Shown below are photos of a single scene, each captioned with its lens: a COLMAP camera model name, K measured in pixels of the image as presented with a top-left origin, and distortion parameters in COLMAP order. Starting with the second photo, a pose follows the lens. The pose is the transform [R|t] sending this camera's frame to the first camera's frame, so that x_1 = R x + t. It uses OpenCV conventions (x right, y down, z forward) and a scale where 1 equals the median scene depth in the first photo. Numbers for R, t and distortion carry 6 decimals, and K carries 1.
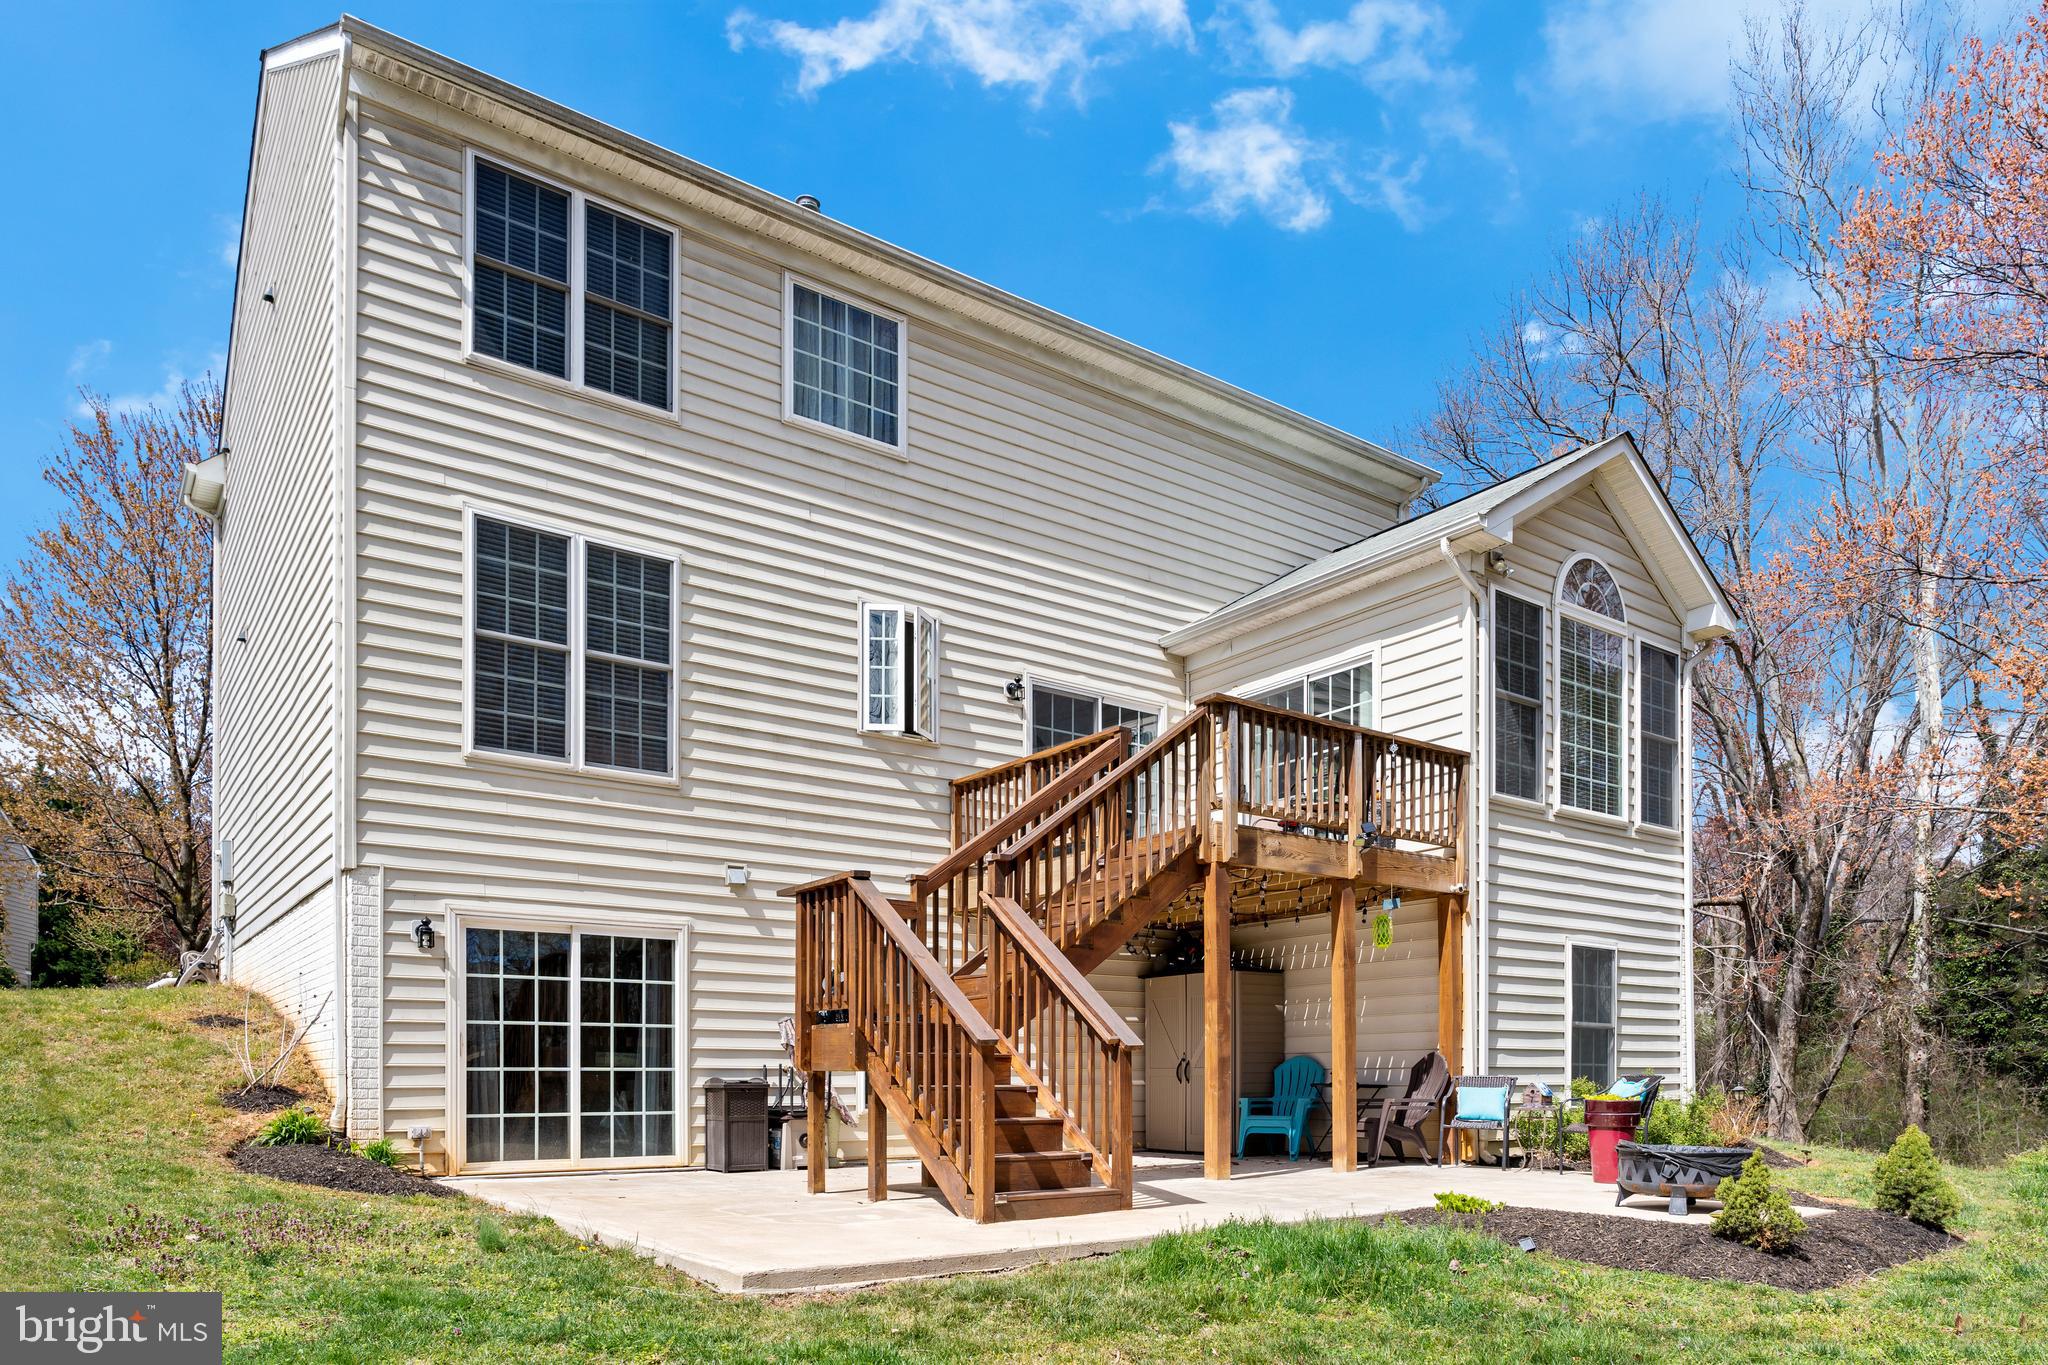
lens RADIAL K [[1333.6, 0, 1025.4], [0, 1333.6, 773.4], [0, 0, 1]] dist [-0.002822, -0.001466]
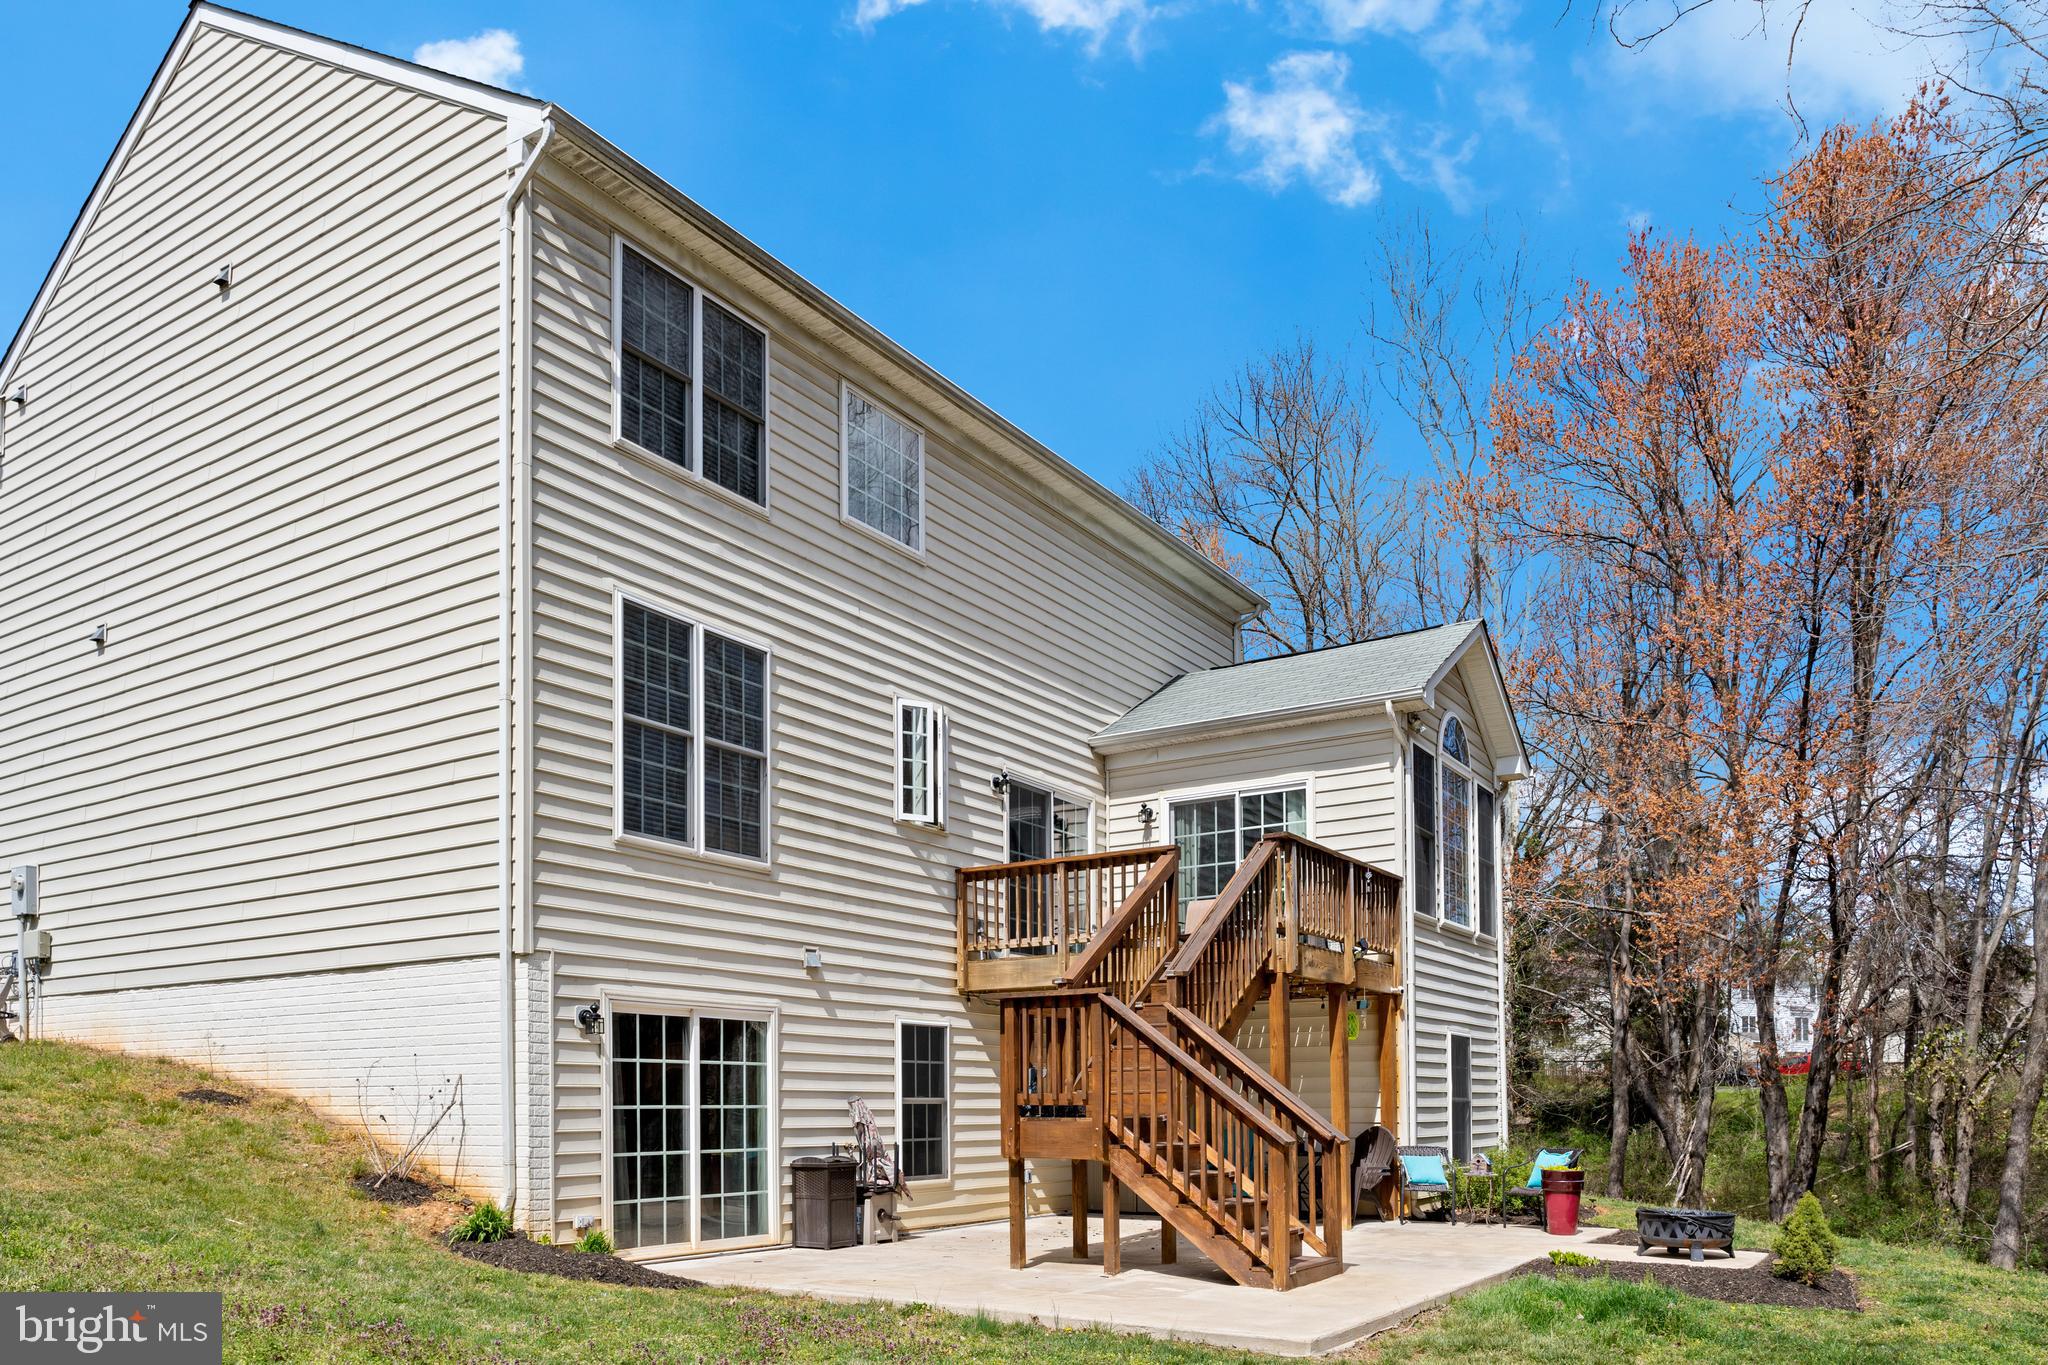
lens RADIAL K [[1413.9, 0, 1024.0], [0, 1413.9, 682.5], [0, 0, 1]] dist [-0.004759, 0.000494]
pose [[0.934146, 0.100327, 0.342500, -0.477391], [-0.077940, 0.993859, -0.078549, -0.067327], [-0.348277, 0.046682, 0.936228, -0.116332]]
